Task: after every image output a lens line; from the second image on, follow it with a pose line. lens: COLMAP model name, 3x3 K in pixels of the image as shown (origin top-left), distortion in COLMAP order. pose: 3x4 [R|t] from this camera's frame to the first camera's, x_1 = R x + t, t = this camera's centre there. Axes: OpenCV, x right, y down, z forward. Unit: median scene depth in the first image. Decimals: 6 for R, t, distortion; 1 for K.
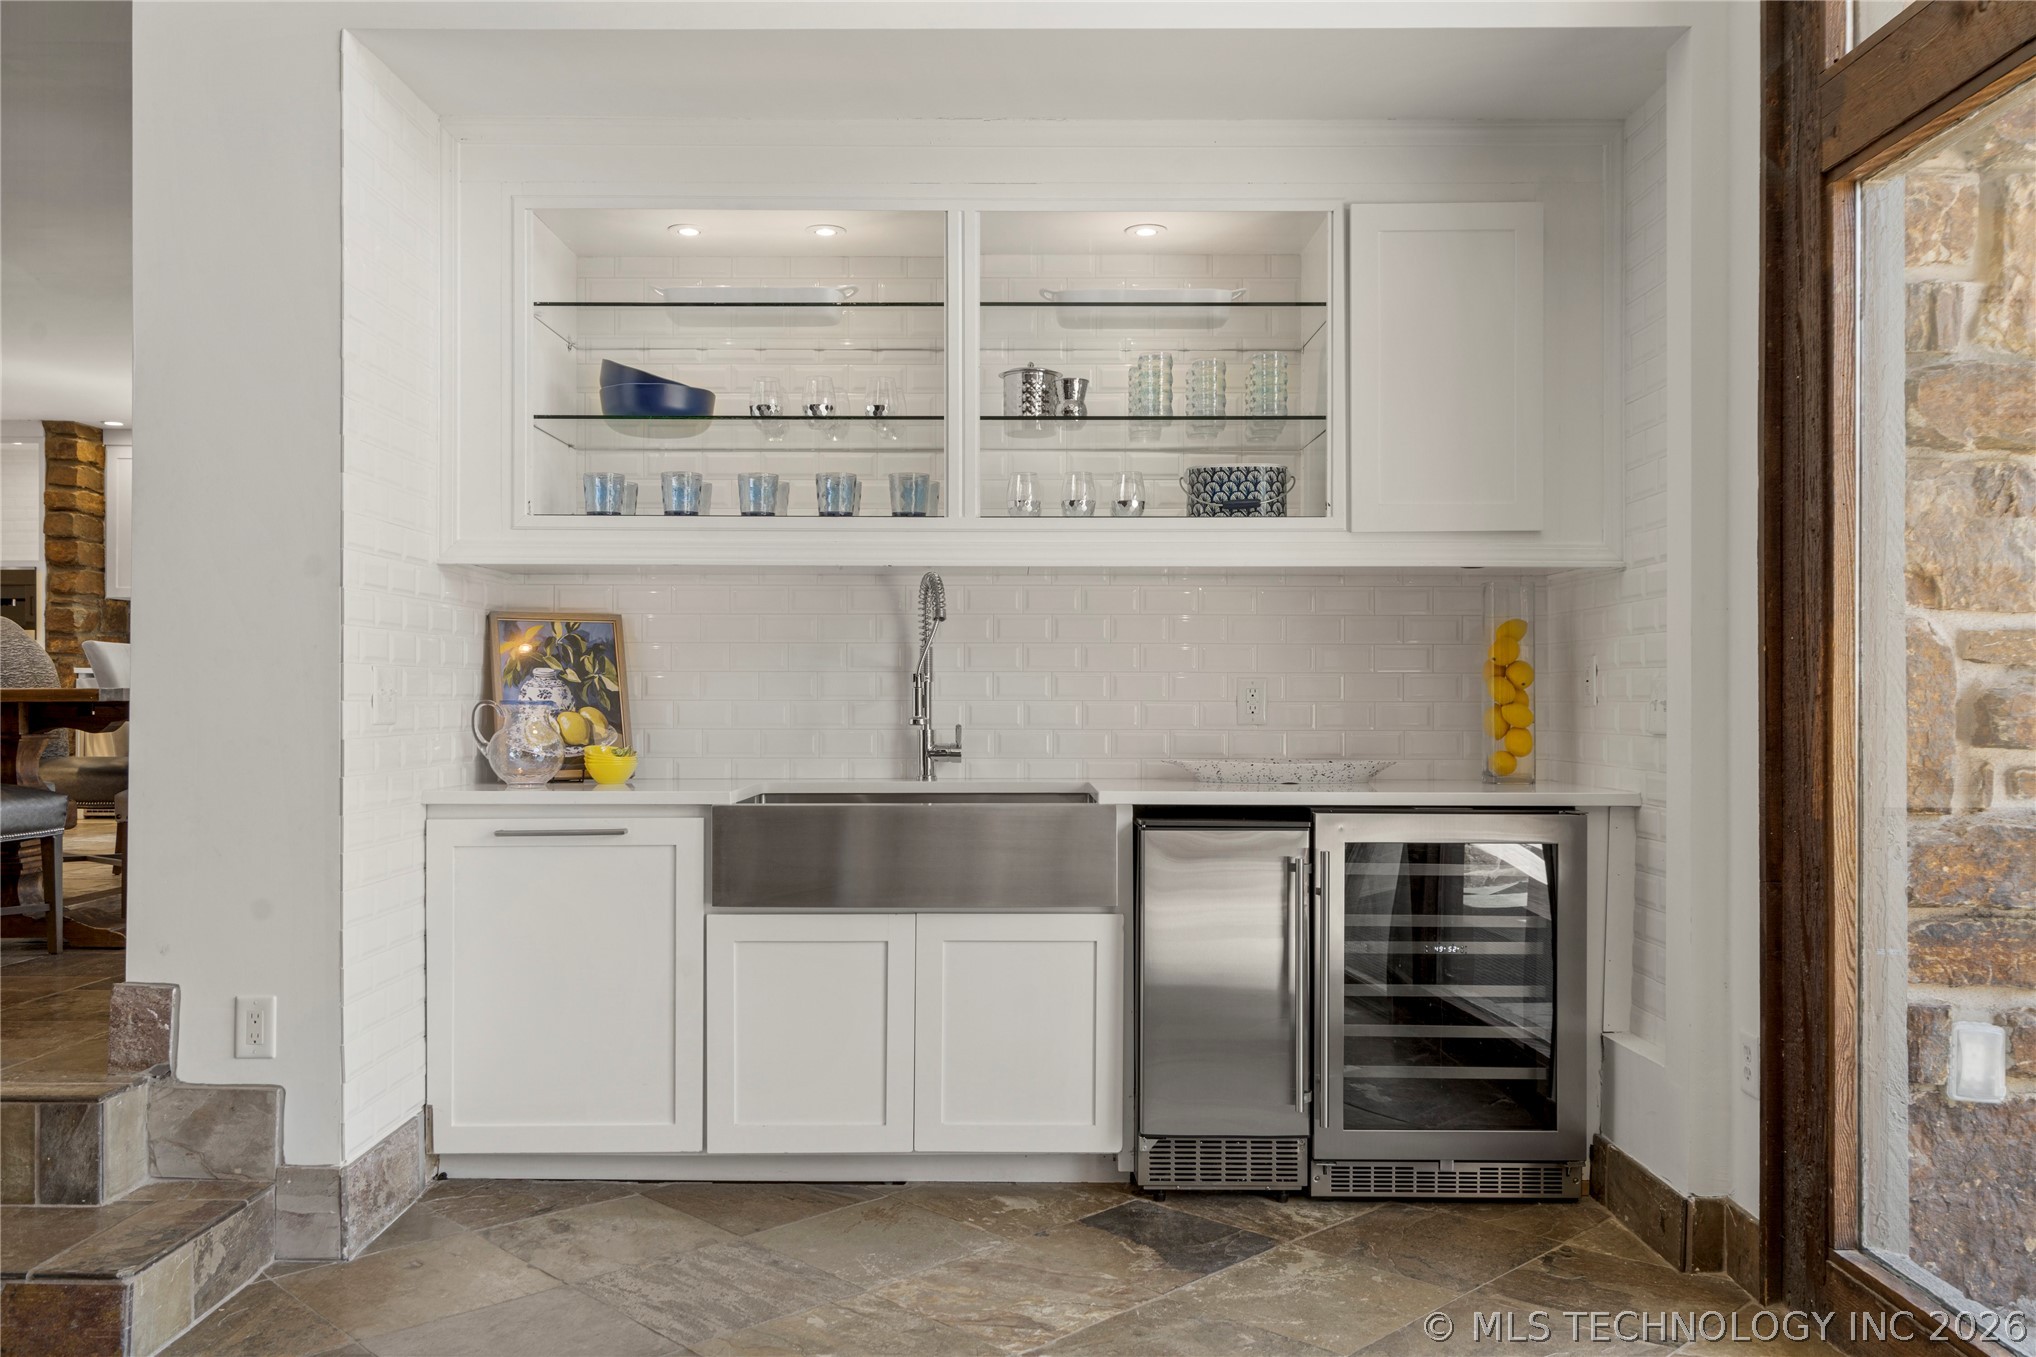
lens RADIAL K [[1571.5, 0, 1015.1], [0, 1571.5, 683.7], [0, 0, 1]] dist [-0.012294, -0.004821]
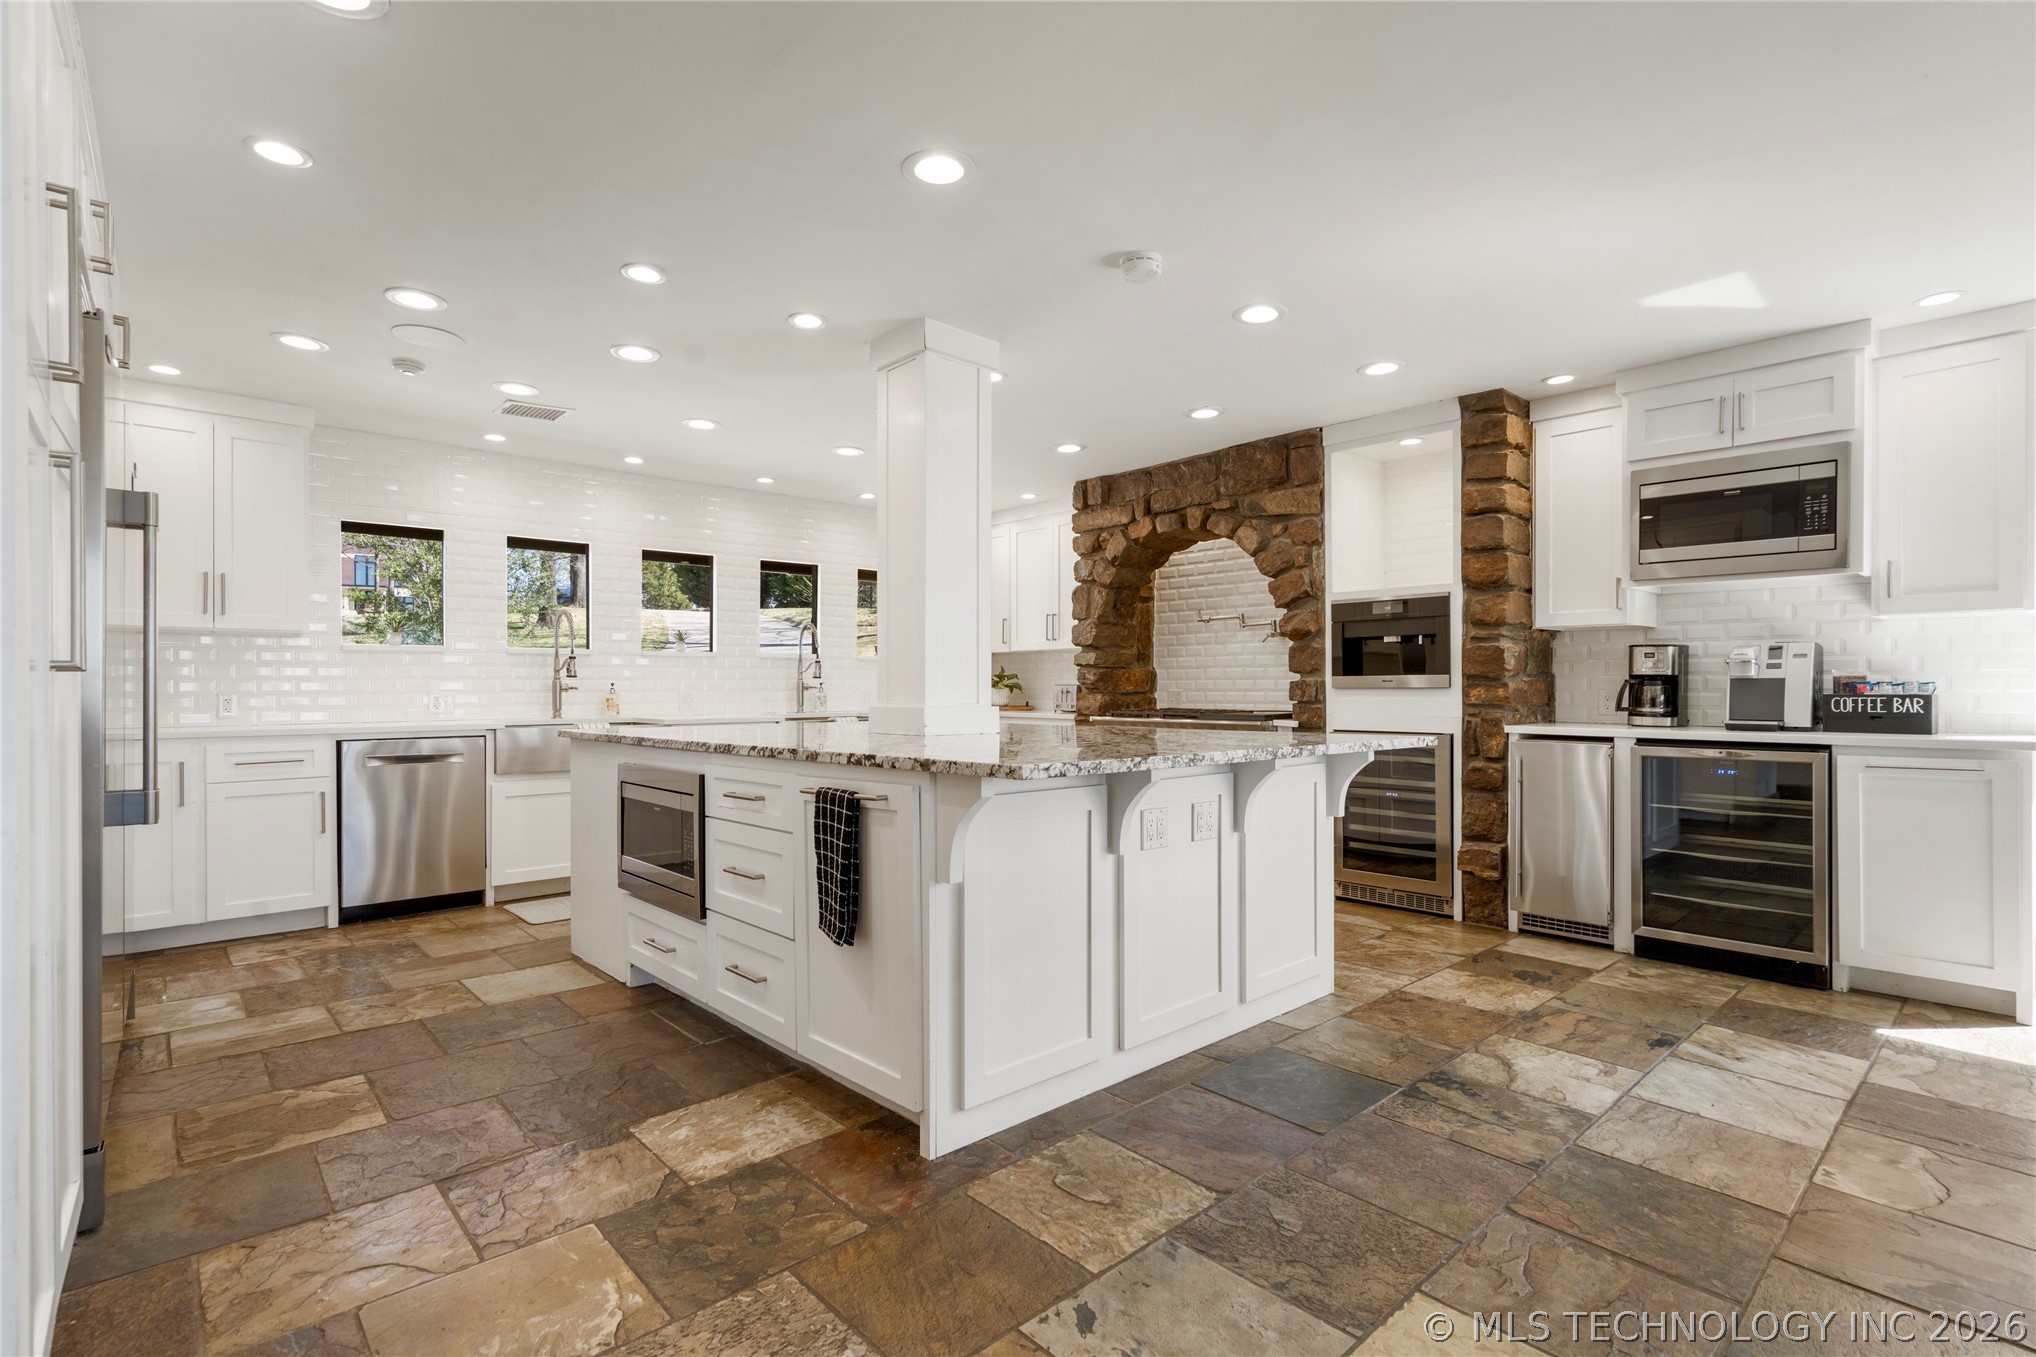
lens RADIAL K [[946.1, 0, 1013.8], [0, 946.1, 683.8], [0, 0, 1]] dist [-0.000129, -0.000011]
pose [[0.699123, -0.002443, -0.714997, -0.444636], [0.002743, 0.999996, -0.000734, -0.029938], [0.714996, -0.001448, 0.699127, 0.524103]]
